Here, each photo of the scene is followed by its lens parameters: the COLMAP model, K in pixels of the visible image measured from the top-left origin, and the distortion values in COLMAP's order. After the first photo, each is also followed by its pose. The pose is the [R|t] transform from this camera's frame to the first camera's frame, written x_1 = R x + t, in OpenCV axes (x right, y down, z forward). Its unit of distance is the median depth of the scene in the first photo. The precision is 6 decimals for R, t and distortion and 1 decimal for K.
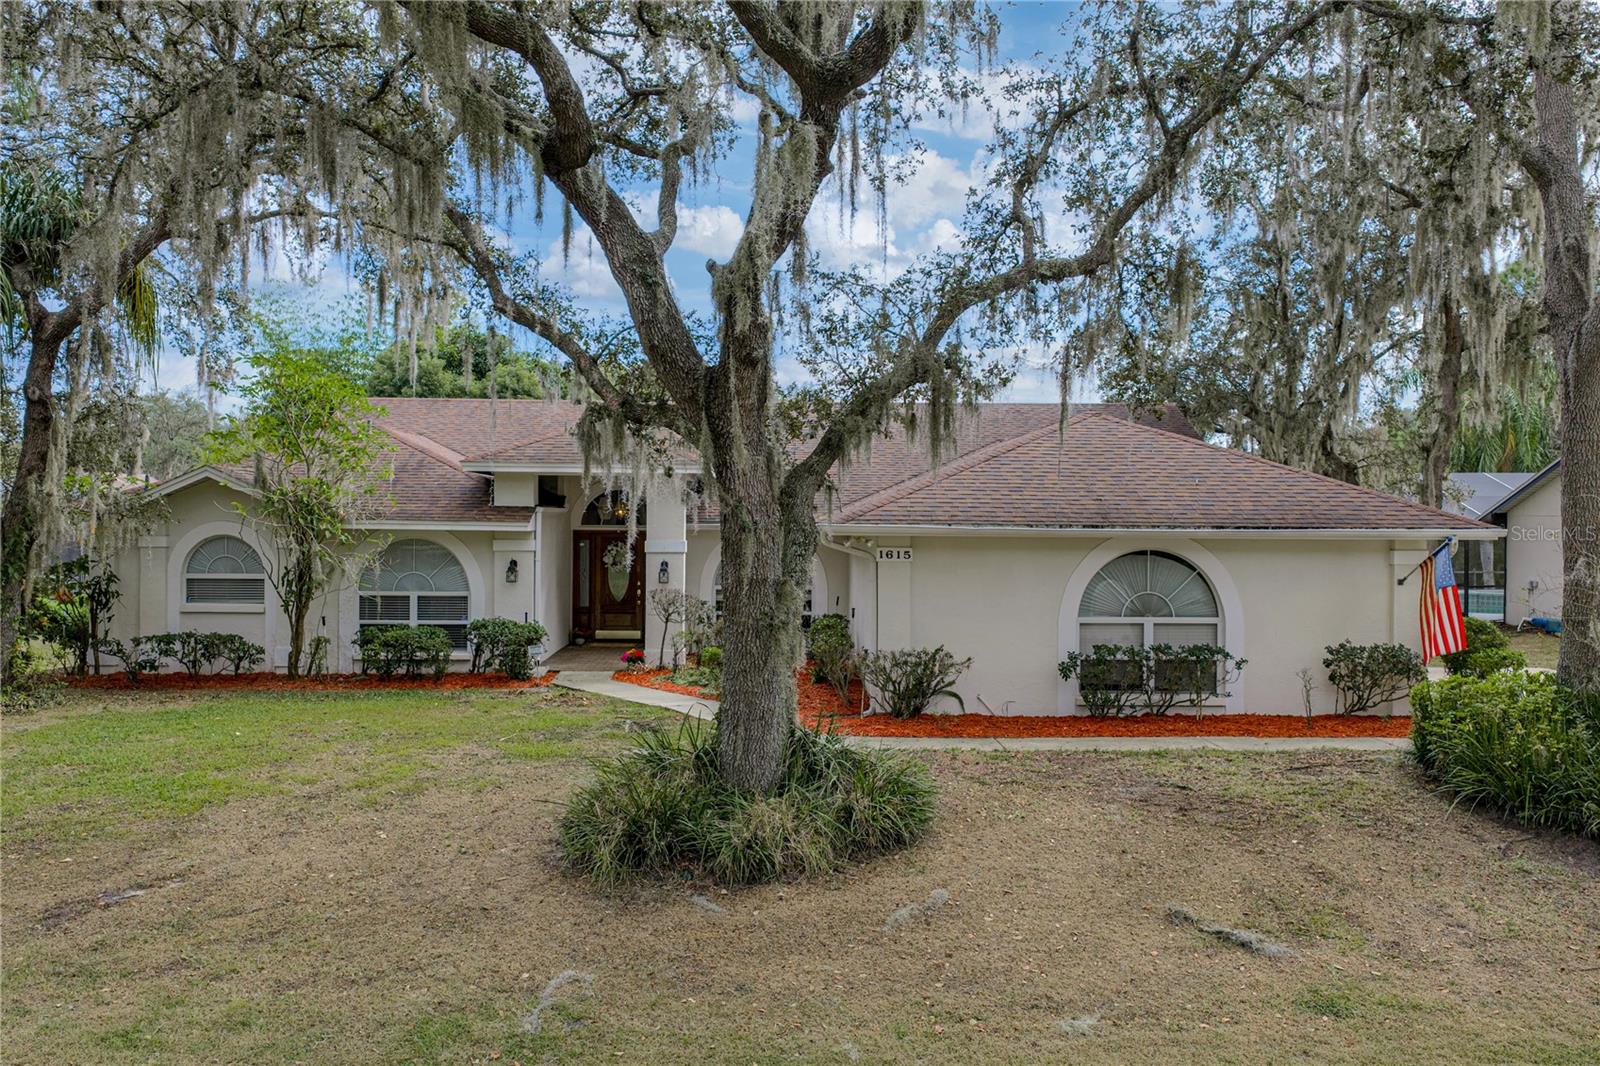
lens RADIAL K [[1358.3, 0, 820.6], [0, 1358.3, 531.6], [0, 0, 1]] dist [0.002619, -0.007827]
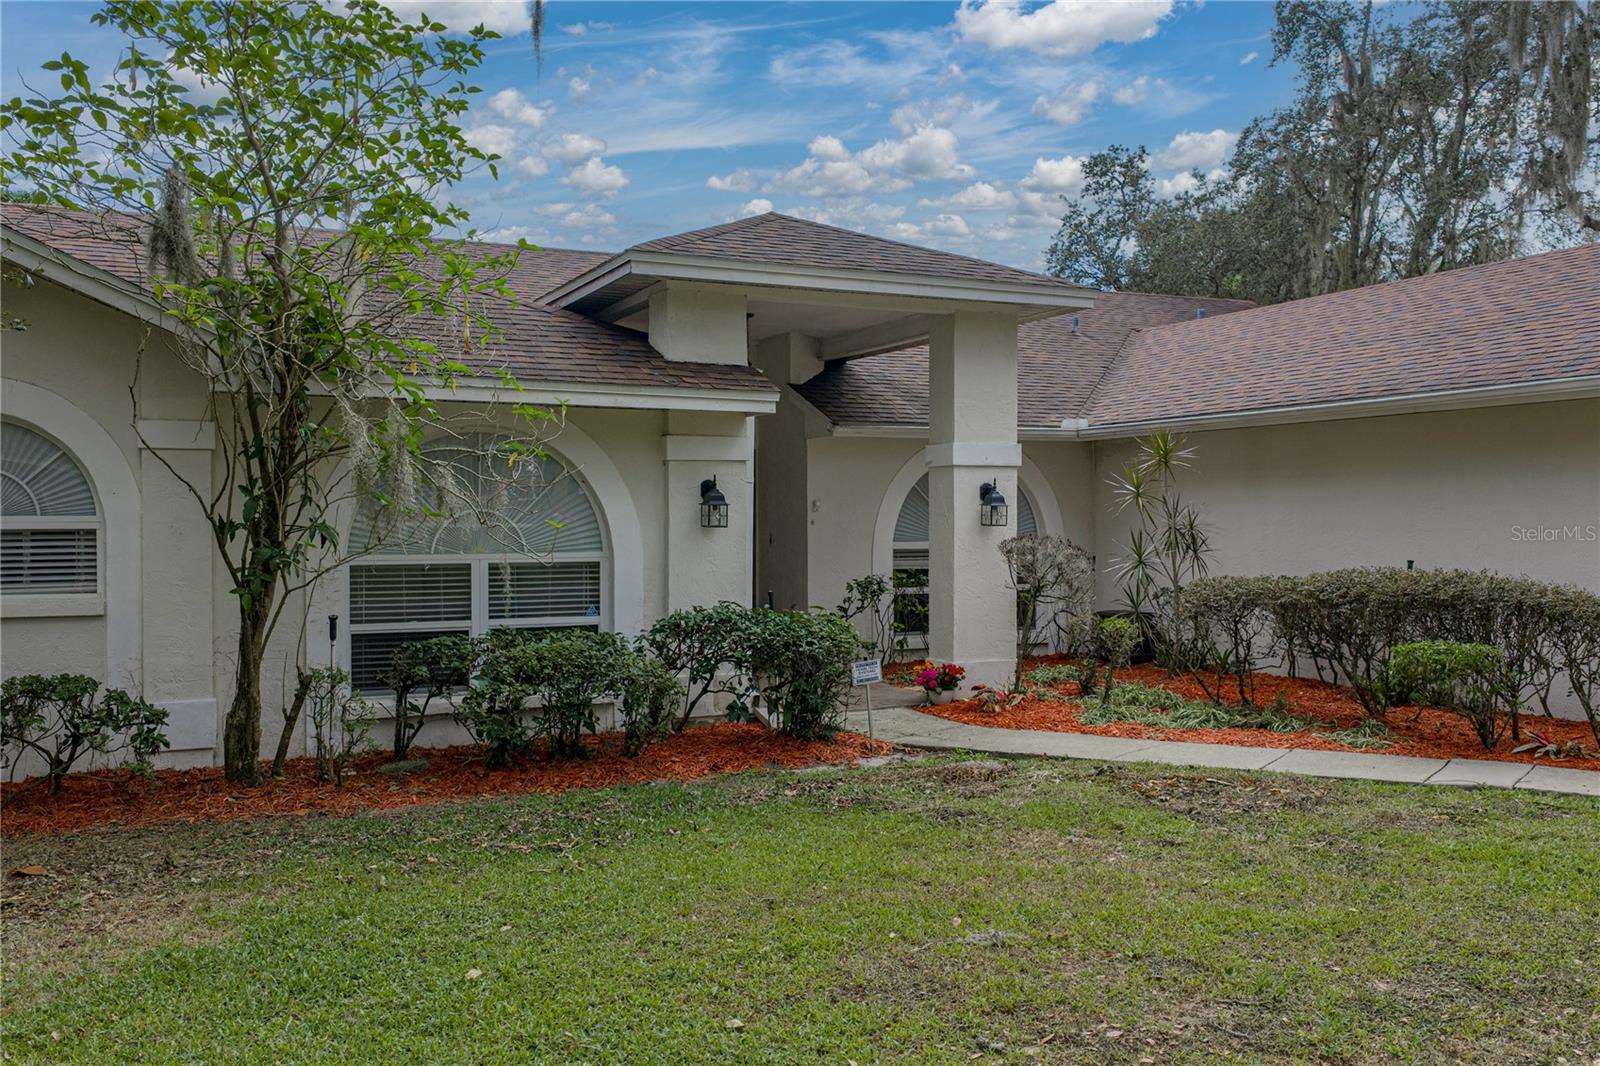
lens RADIAL K [[1390.5, 0, 801.5], [0, 1390.5, 573.9], [0, 0, 1]] dist [0.000608, -0.001514]
pose [[0.913119, -0.026530, 0.406829, -0.510847], [0.010881, 0.999111, 0.040732, 0.044091], [-0.407548, -0.032767, 0.912596, 0.729624]]
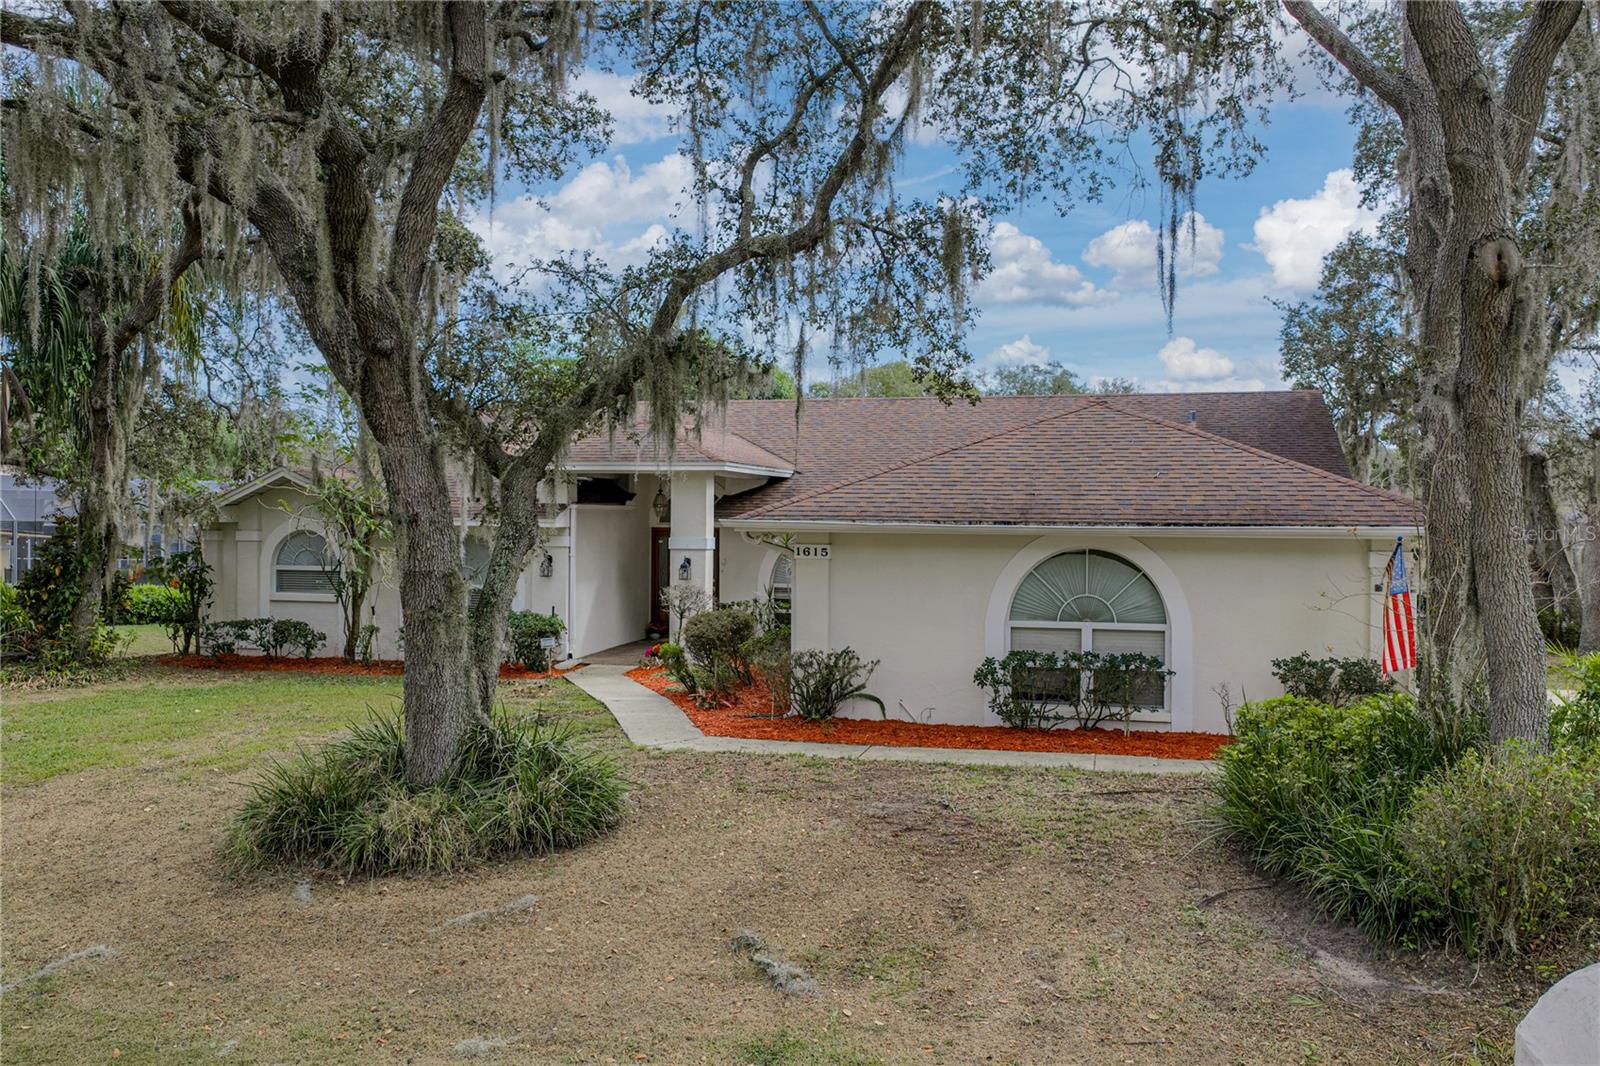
lens RADIAL K [[1355.9, 0, 803.2], [0, 1355.9, 526.6], [0, 0, 1]] dist [0.001370, -0.005487]
pose [[0.967270, 0.003041, -0.253731, 0.294168], [-0.004145, 0.999984, -0.003818, 0.002863], [0.253716, 0.004744, 0.967267, 0.067012]]
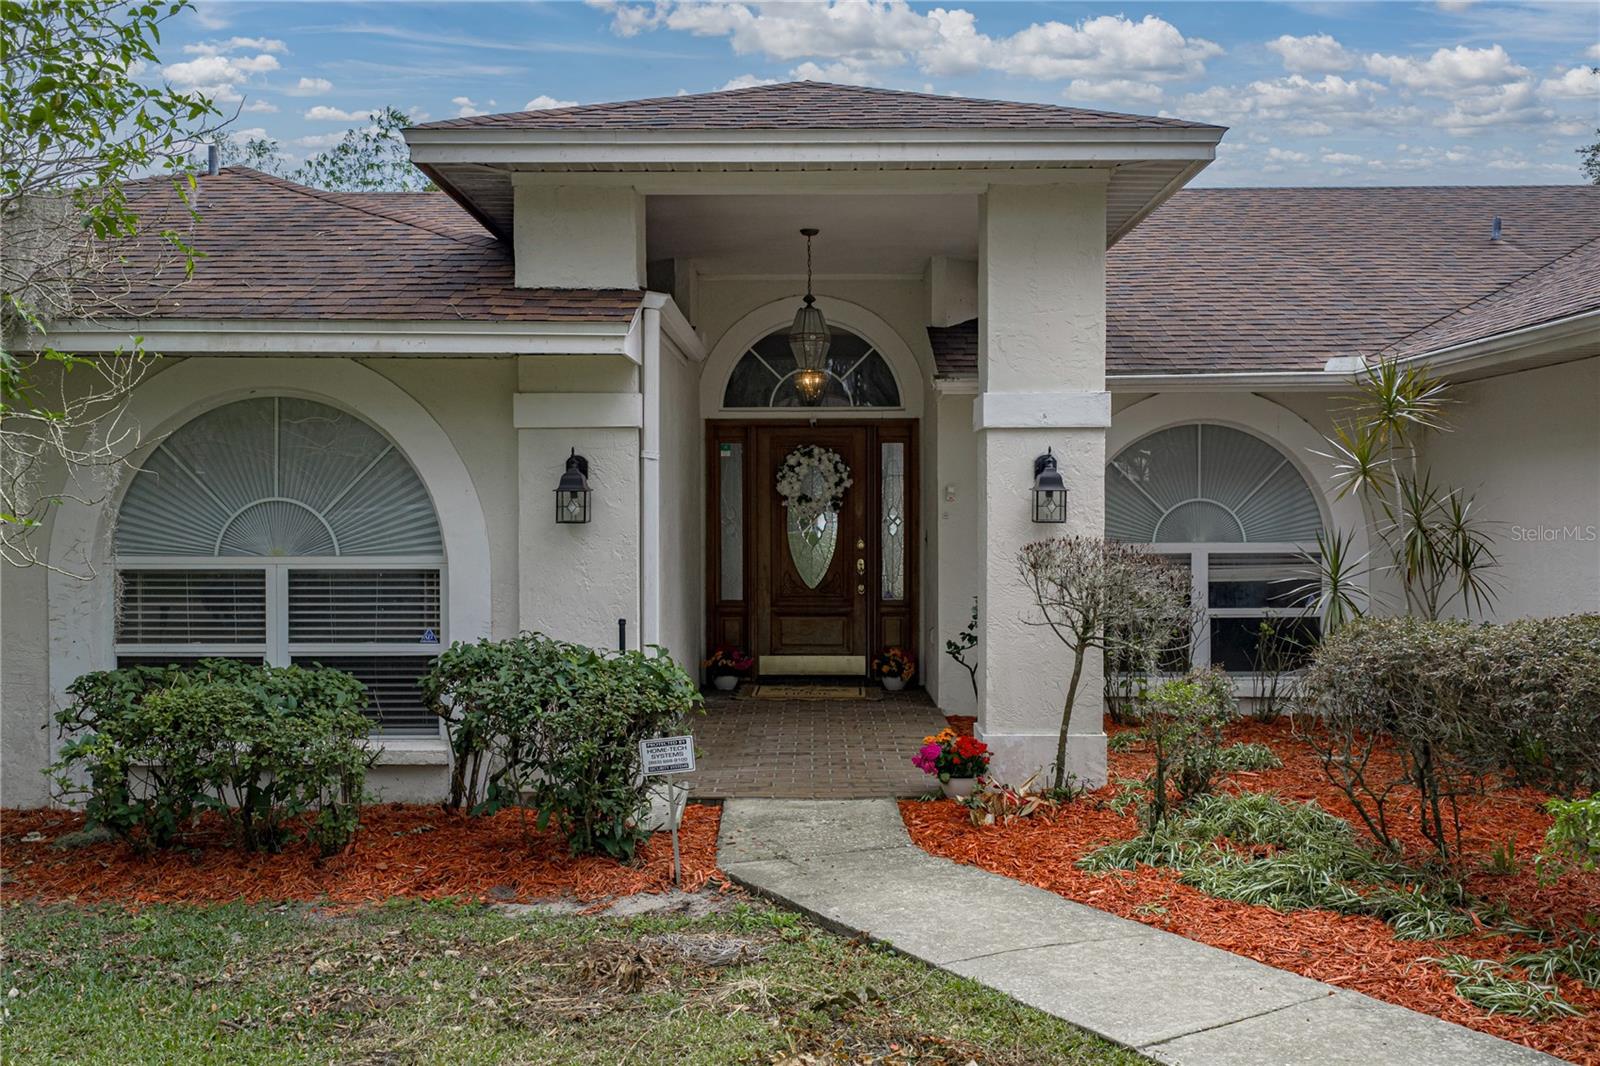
lens RADIAL K [[1355.9, 0, 803.2], [0, 1355.9, 526.6], [0, 0, 1]] dist [0.001370, -0.005487]
pose [[0.999399, -0.009791, -0.033247, -0.212013], [0.009849, 0.999950, 0.001583, 0.049378], [0.033230, -0.001910, 0.999446, 0.891293]]
